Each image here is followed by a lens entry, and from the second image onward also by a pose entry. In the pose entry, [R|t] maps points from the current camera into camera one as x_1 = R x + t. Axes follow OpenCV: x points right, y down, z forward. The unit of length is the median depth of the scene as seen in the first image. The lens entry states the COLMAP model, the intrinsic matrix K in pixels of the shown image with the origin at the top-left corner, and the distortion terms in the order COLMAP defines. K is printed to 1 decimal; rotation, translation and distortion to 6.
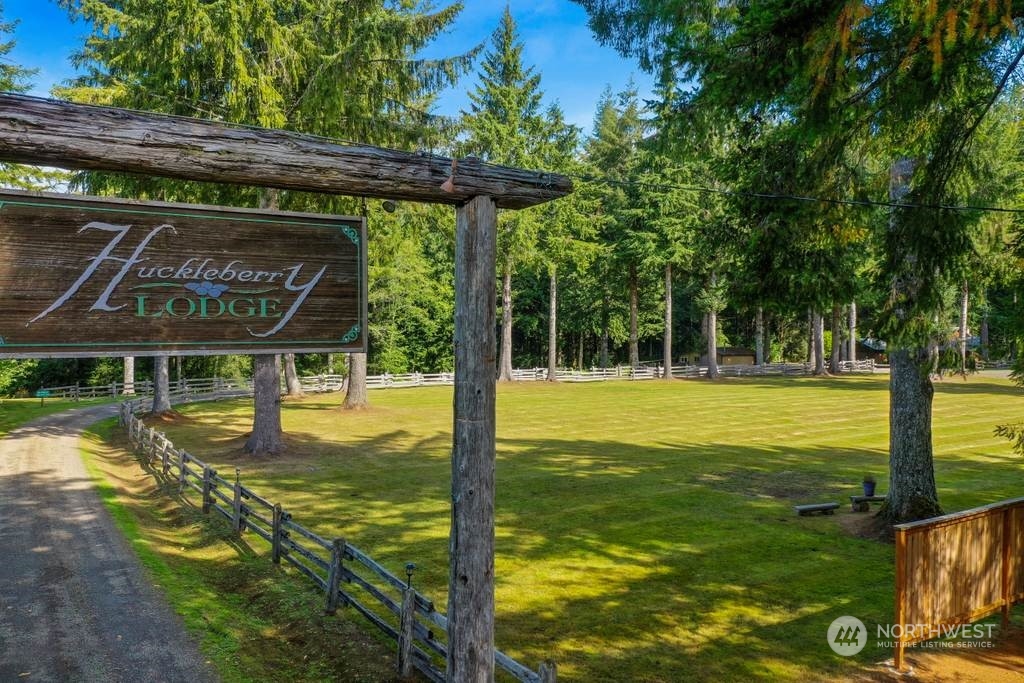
lens RADIAL K [[807.9, 0, 510.5], [0, 807.9, 341.9], [0, 0, 1]] dist [0.002600, 0.008615]
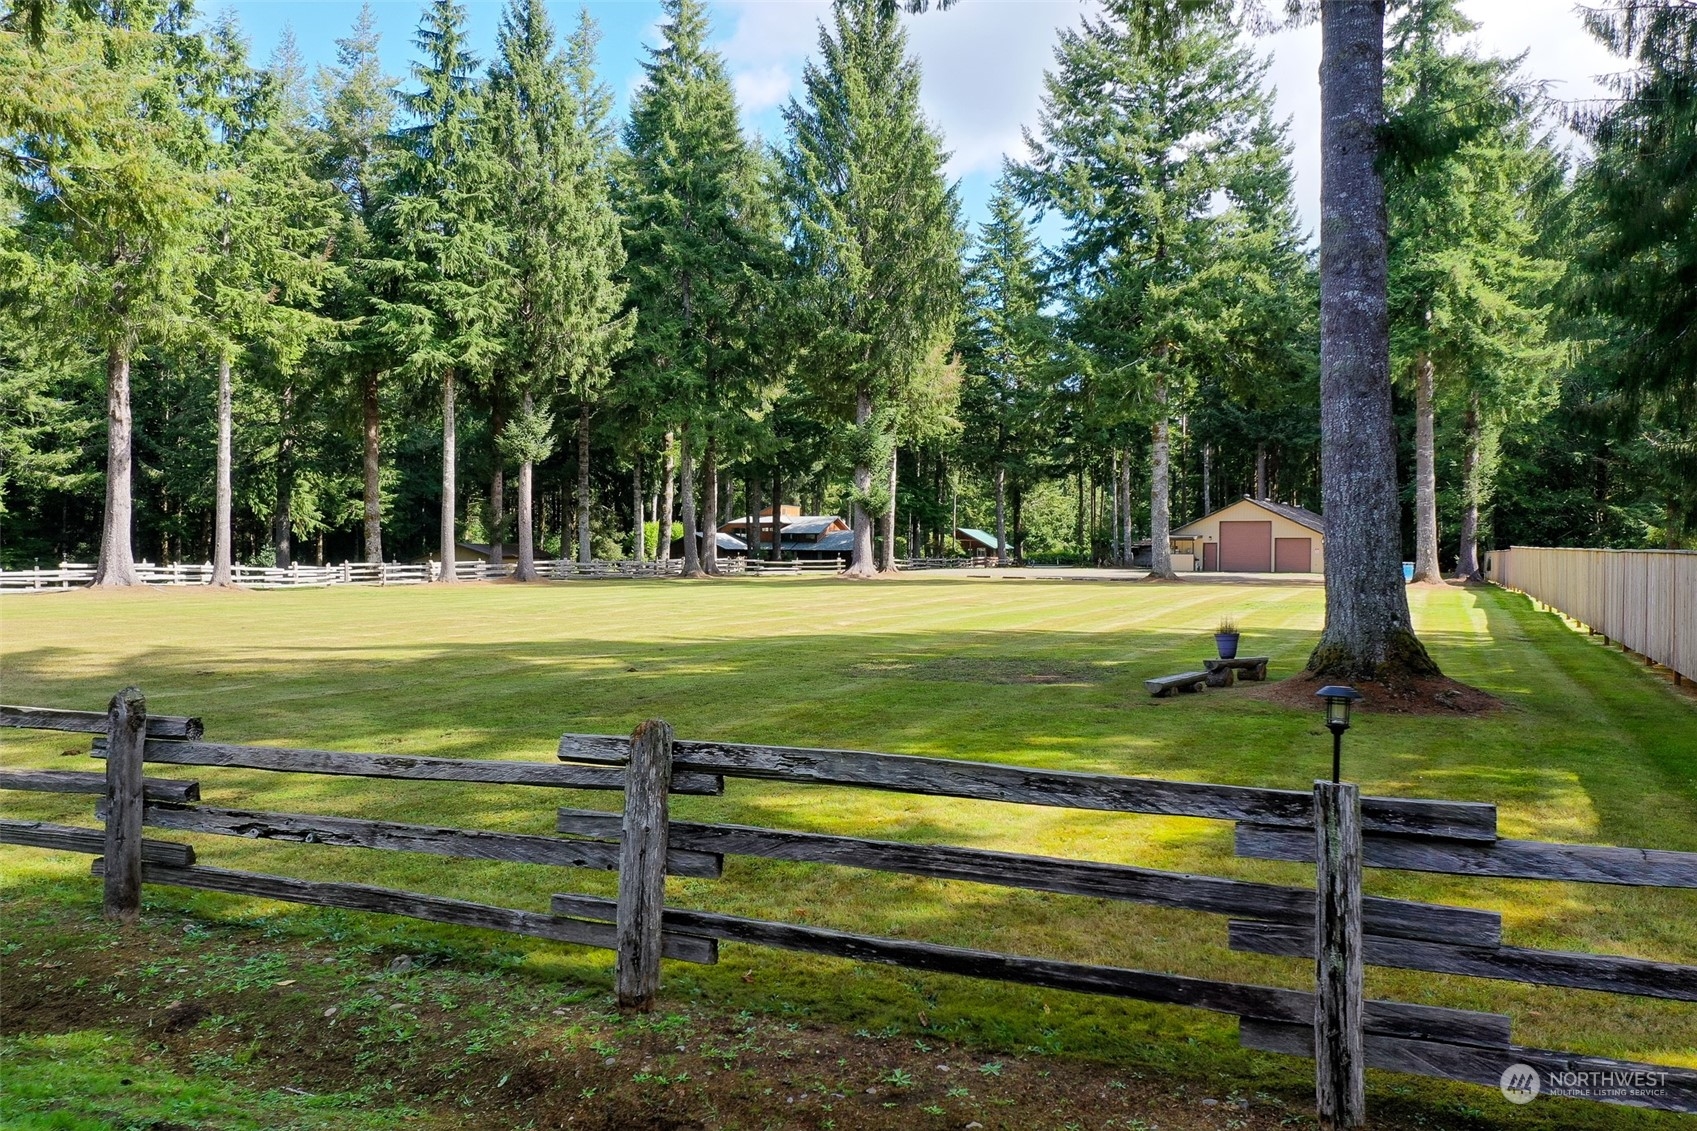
lens RADIAL K [[1338.9, 0, 849.5], [0, 1338.9, 565.6], [0, 0, 1]] dist [0.002600, 0.008615]
pose [[0.837291, -0.005020, 0.546735, -0.073138], [0.004649, 0.999987, 0.002060, 0.034949], [-0.546738, 0.000817, 0.837303, 0.107750]]
